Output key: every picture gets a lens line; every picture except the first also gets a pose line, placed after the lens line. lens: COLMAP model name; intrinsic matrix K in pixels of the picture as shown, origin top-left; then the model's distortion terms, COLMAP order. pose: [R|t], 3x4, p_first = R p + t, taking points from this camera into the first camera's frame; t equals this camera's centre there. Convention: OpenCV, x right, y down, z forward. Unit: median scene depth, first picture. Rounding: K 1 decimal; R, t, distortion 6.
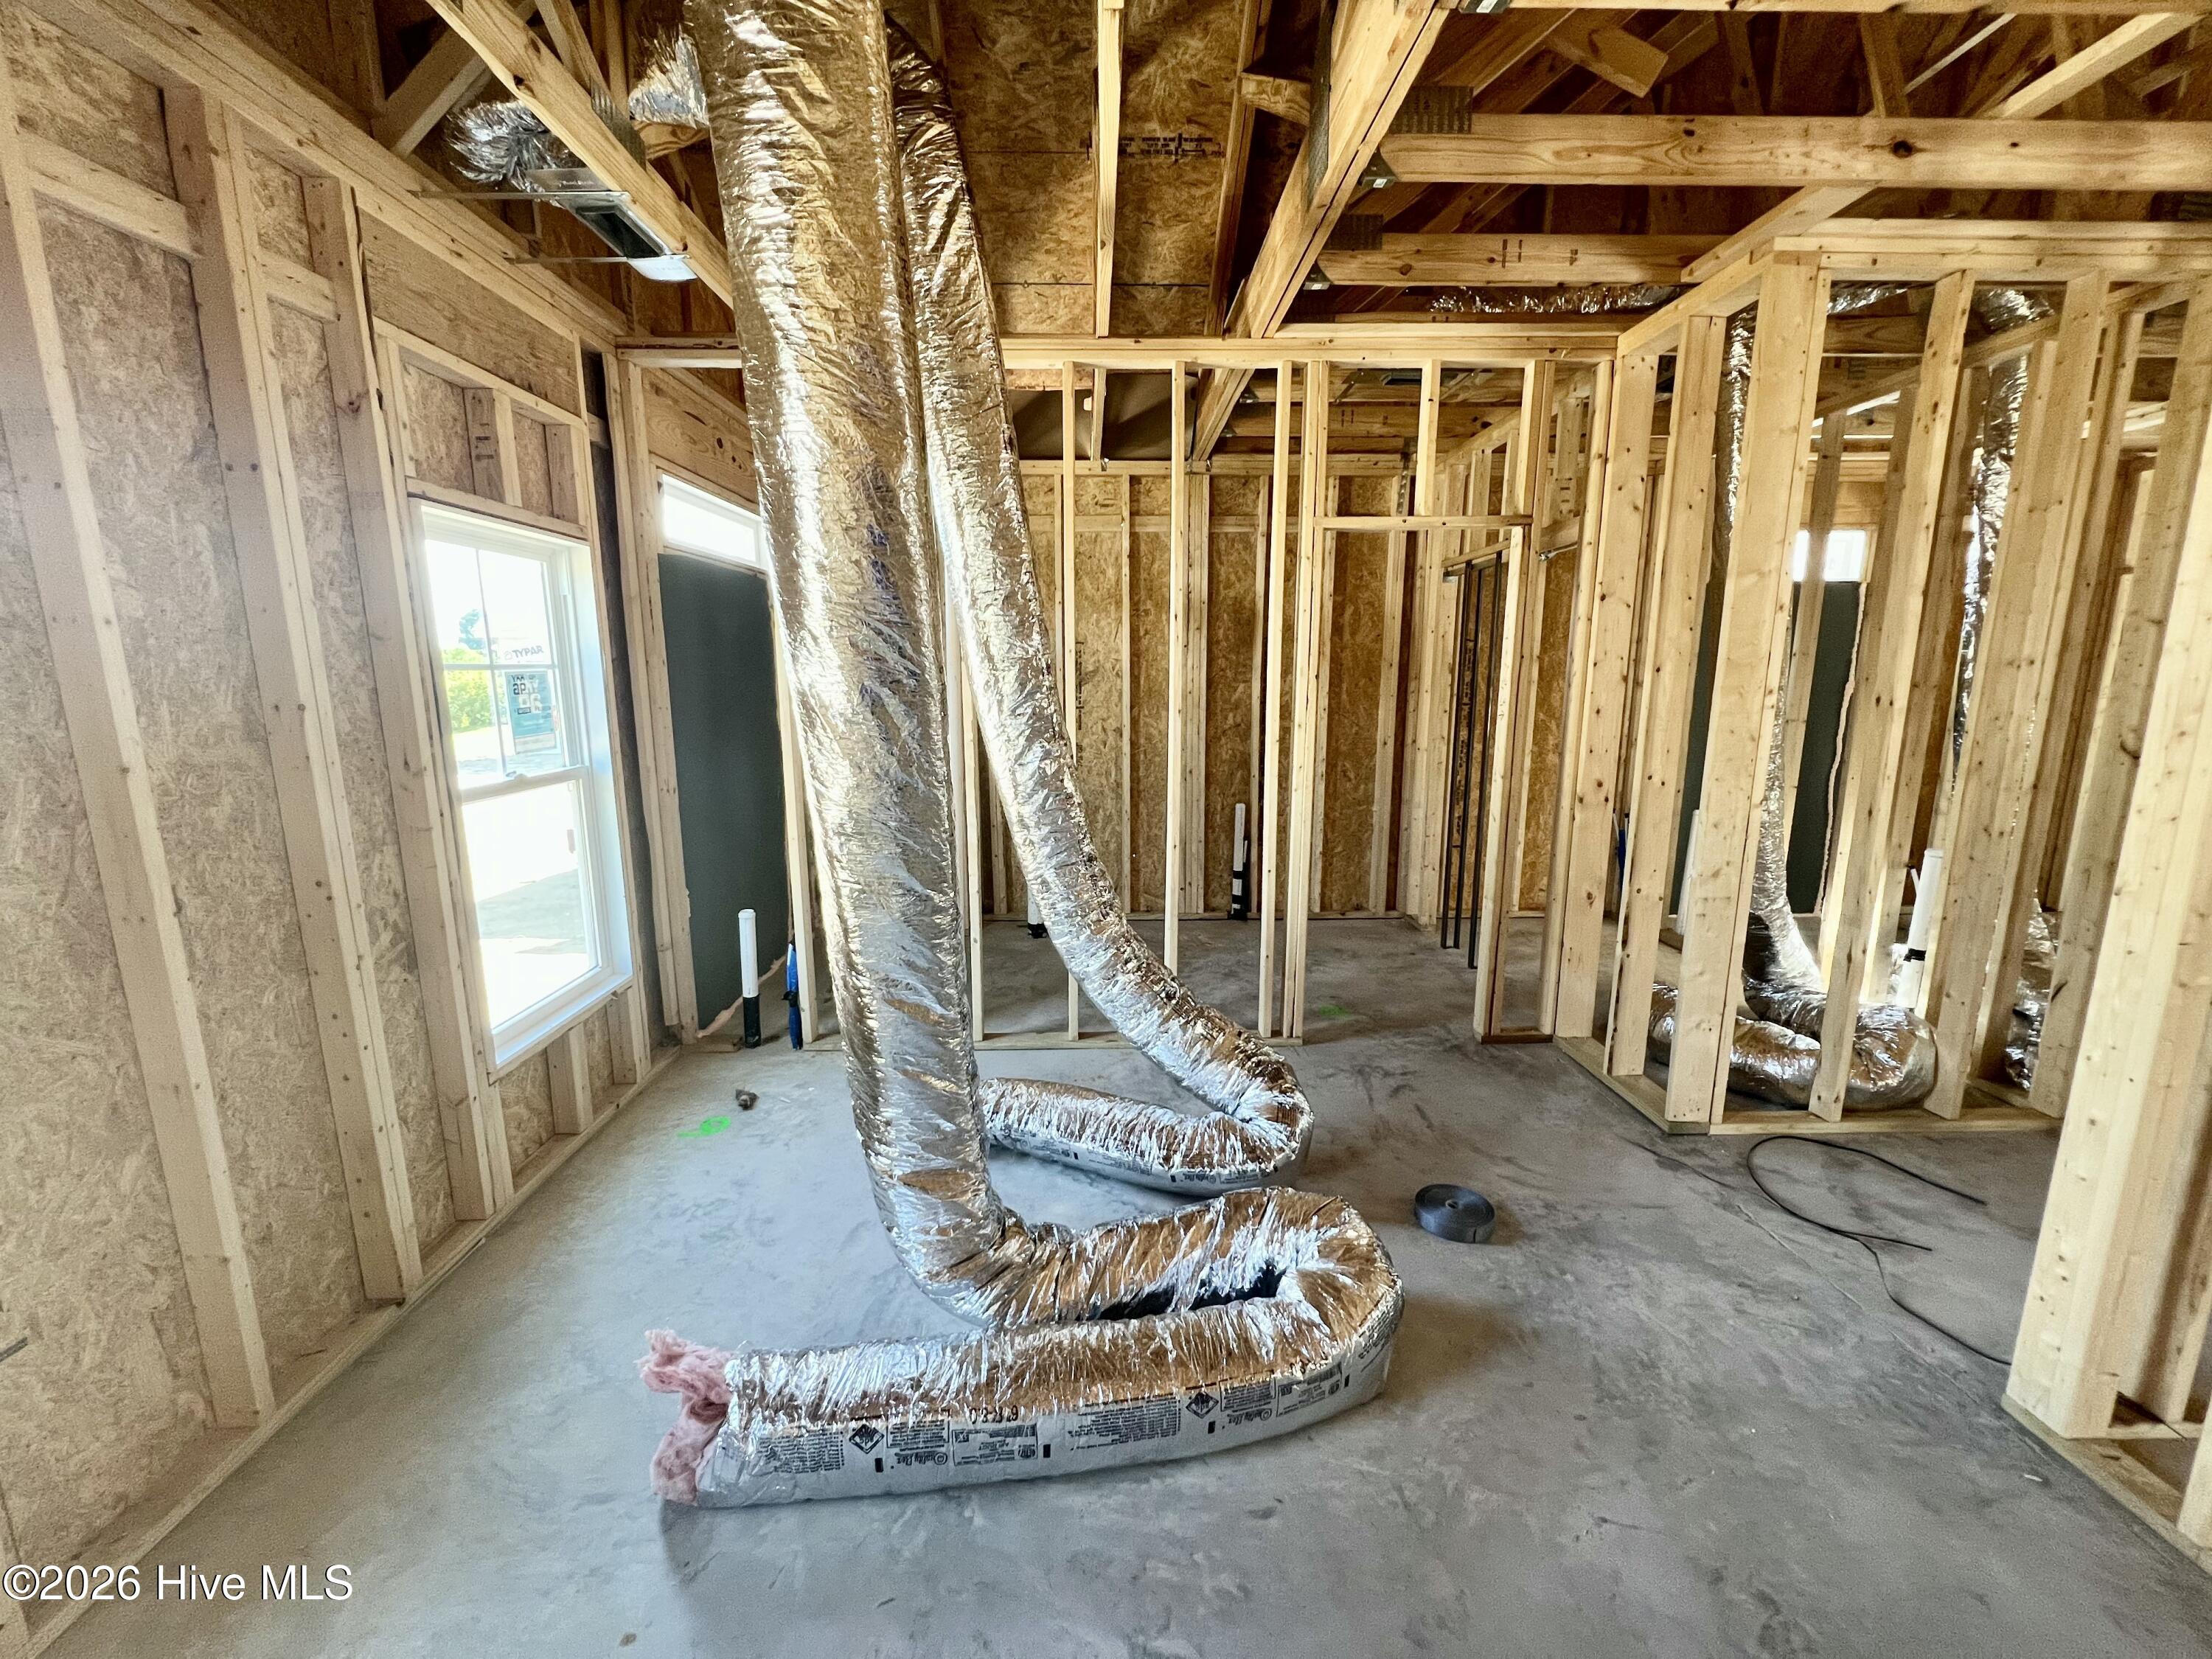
lens RADIAL K [[874.5, 0, 1103.5], [0, 874.5, 831.3], [0, 0, 1]] dist [-0.000793, -0.000078]
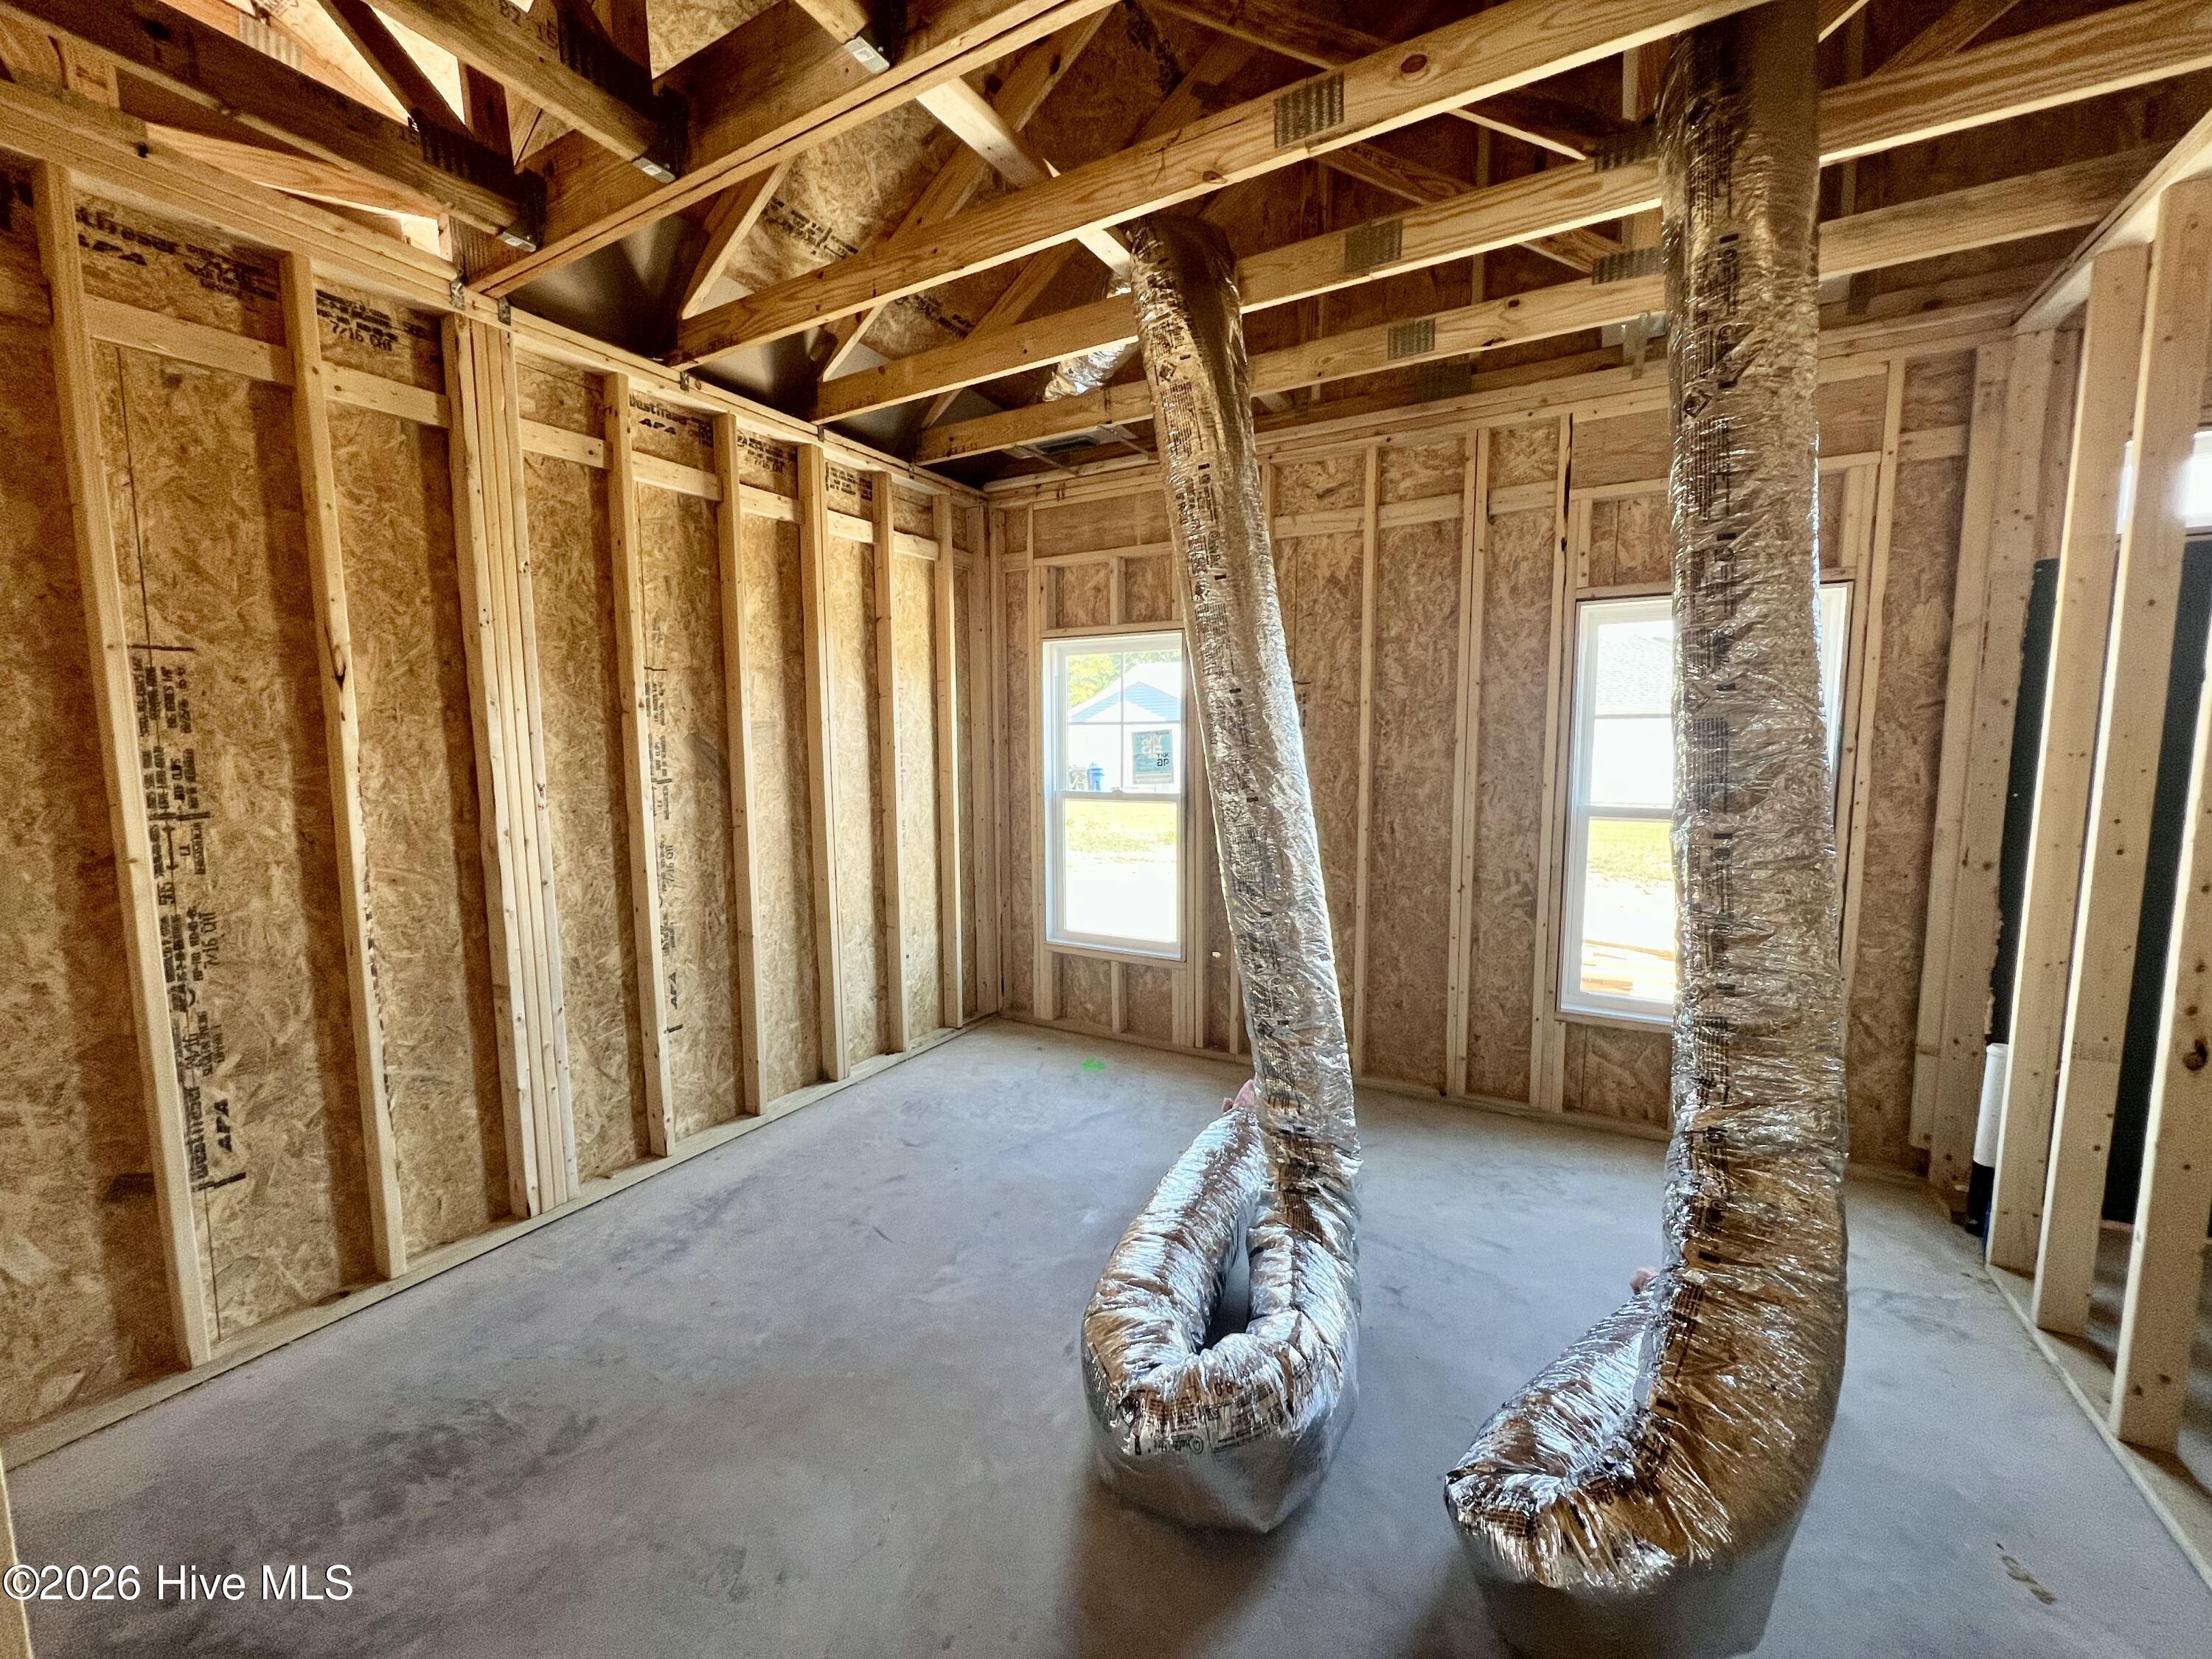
lens RADIAL K [[874.5, 0, 1104.5], [0, 874.5, 830.8], [0, 0, 1]] dist [-0.000793, -0.000078]
pose [[-0.506807, 0.096758, -0.856612, 0.980046], [-0.148650, 0.968987, 0.197399, -0.199158], [0.849146, 0.227379, -0.476707, 1.211751]]
